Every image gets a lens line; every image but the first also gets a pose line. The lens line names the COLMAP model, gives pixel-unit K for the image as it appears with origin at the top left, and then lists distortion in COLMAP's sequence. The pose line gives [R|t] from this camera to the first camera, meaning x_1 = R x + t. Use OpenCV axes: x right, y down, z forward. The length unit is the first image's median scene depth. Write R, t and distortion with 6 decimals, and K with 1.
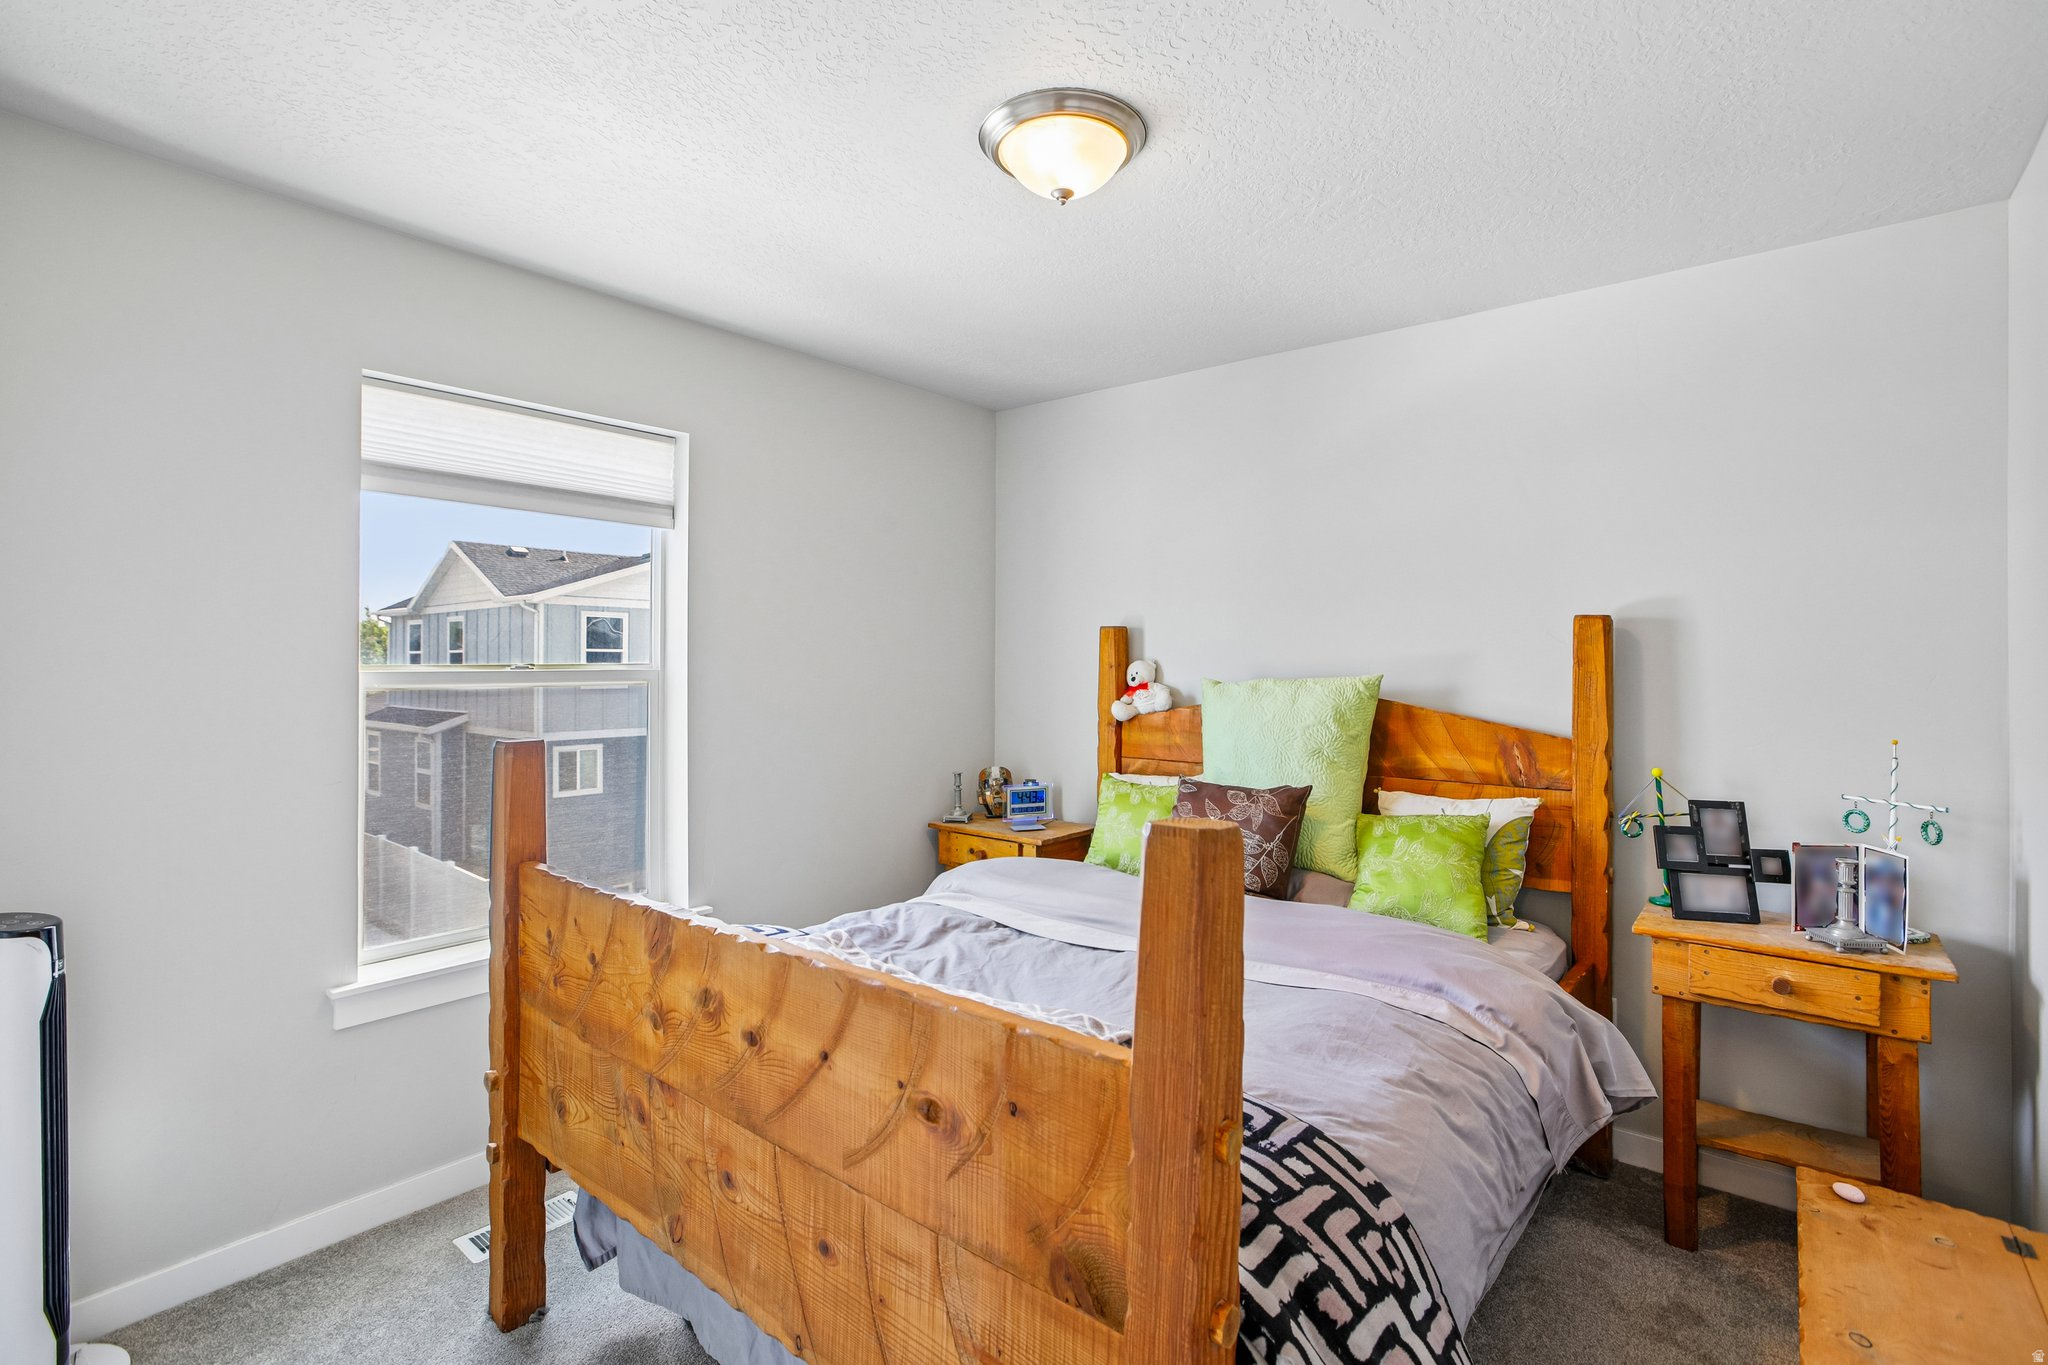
lens RADIAL K [[952.6, 0, 1022.2], [0, 952.6, 672.2], [0, 0, 1]] dist [-0.042353, 0.026126]
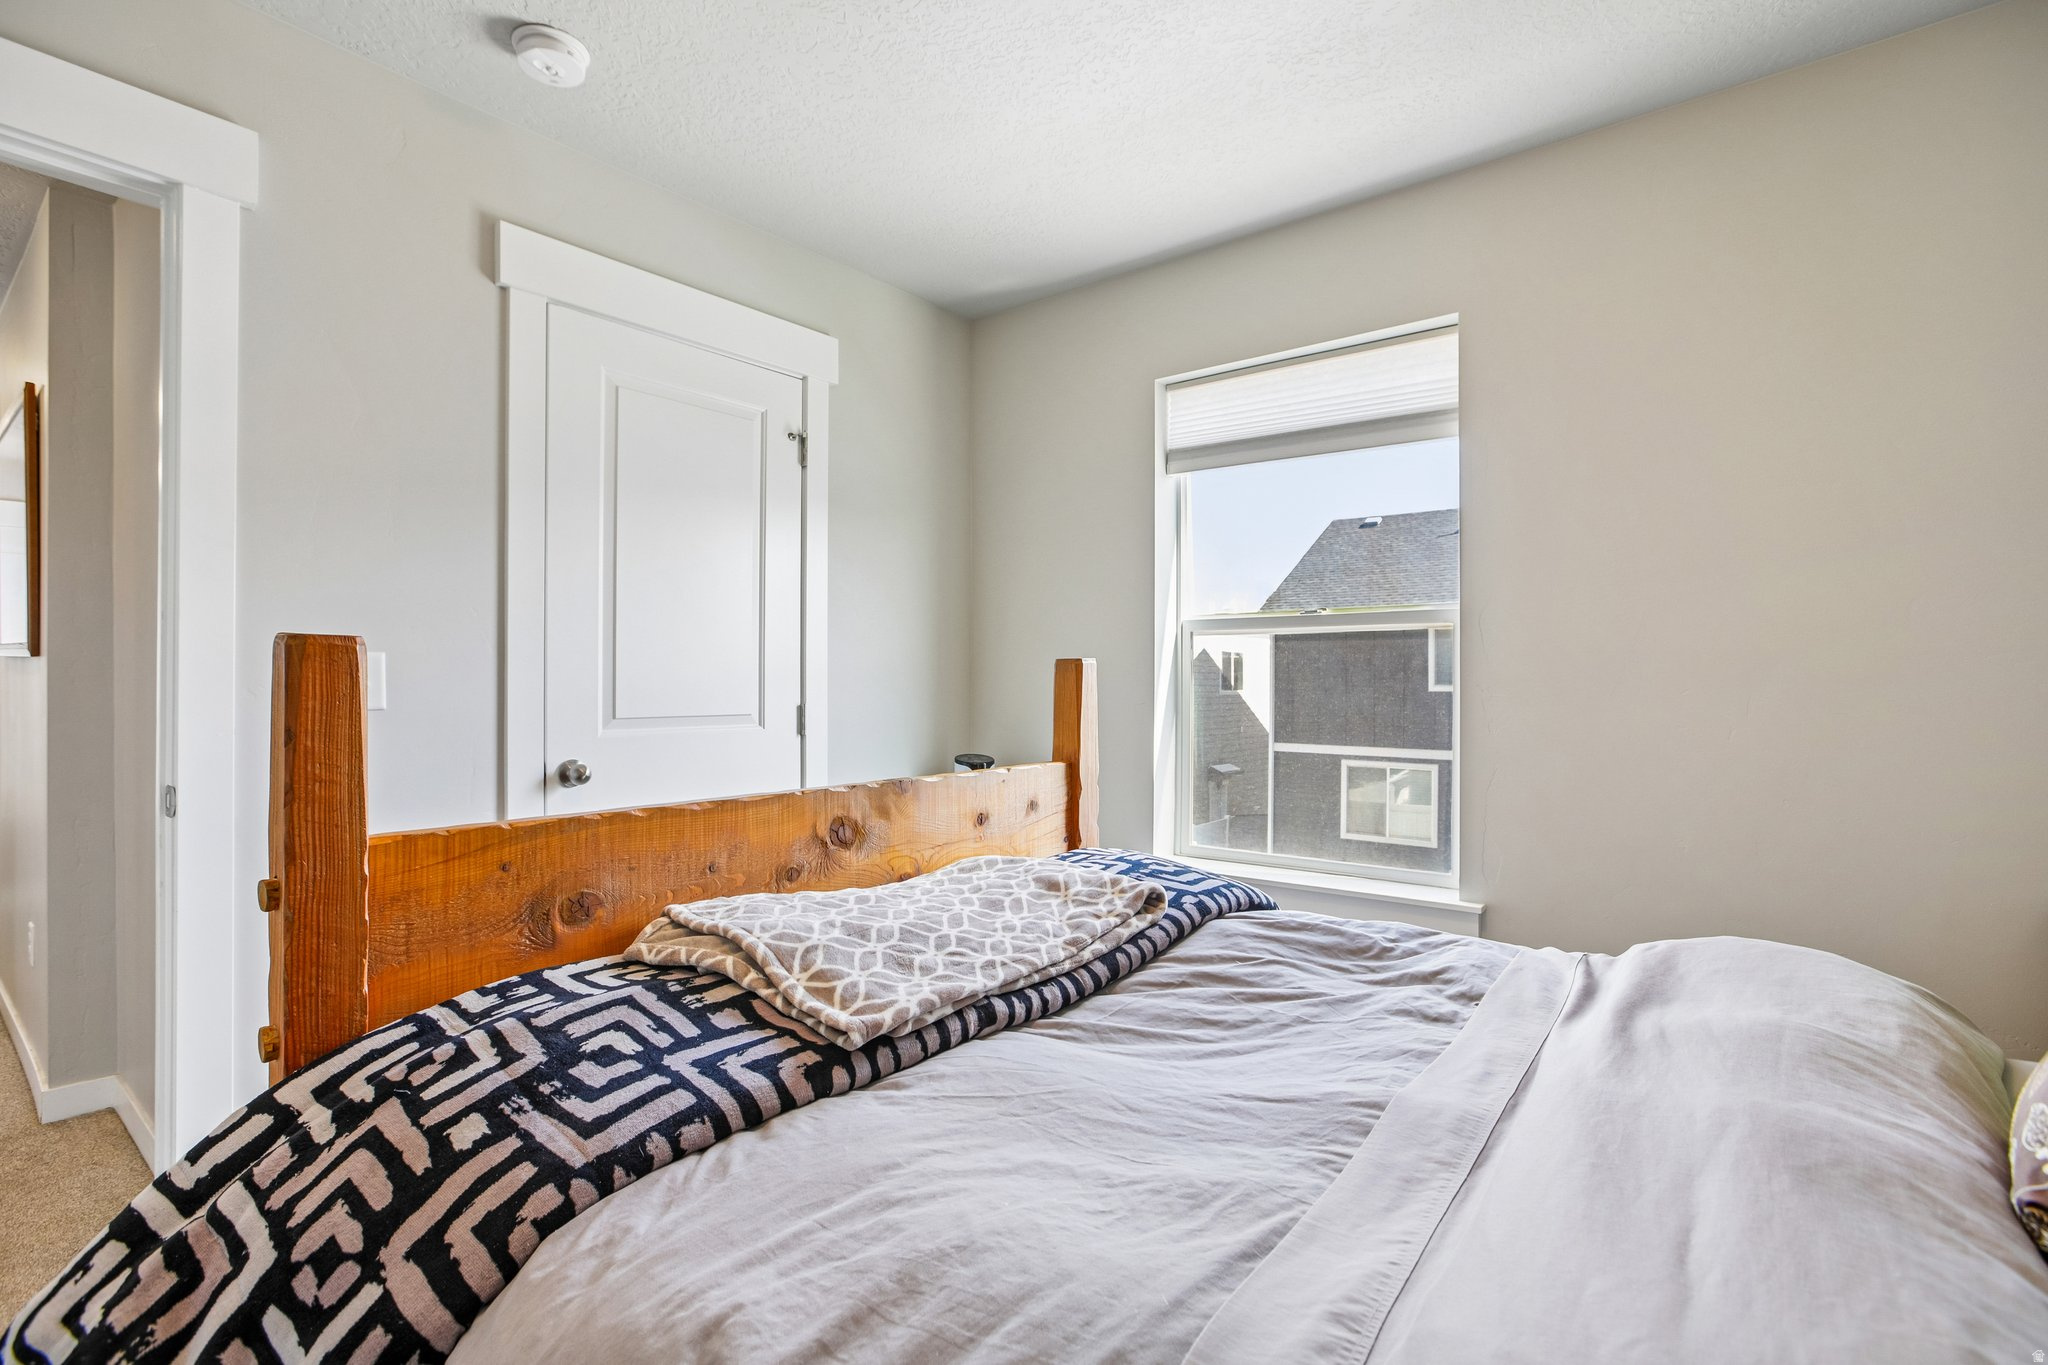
lens RADIAL K [[952.6, 0, 1022.2], [0, 952.6, 672.2], [0, 0, 1]] dist [-0.042353, 0.026126]
pose [[0.010894, -0.002982, -0.999936, 1.087239], [-0.013970, 0.999898, -0.003134, 0.154297], [0.999843, 0.014003, 0.010851, 1.474913]]
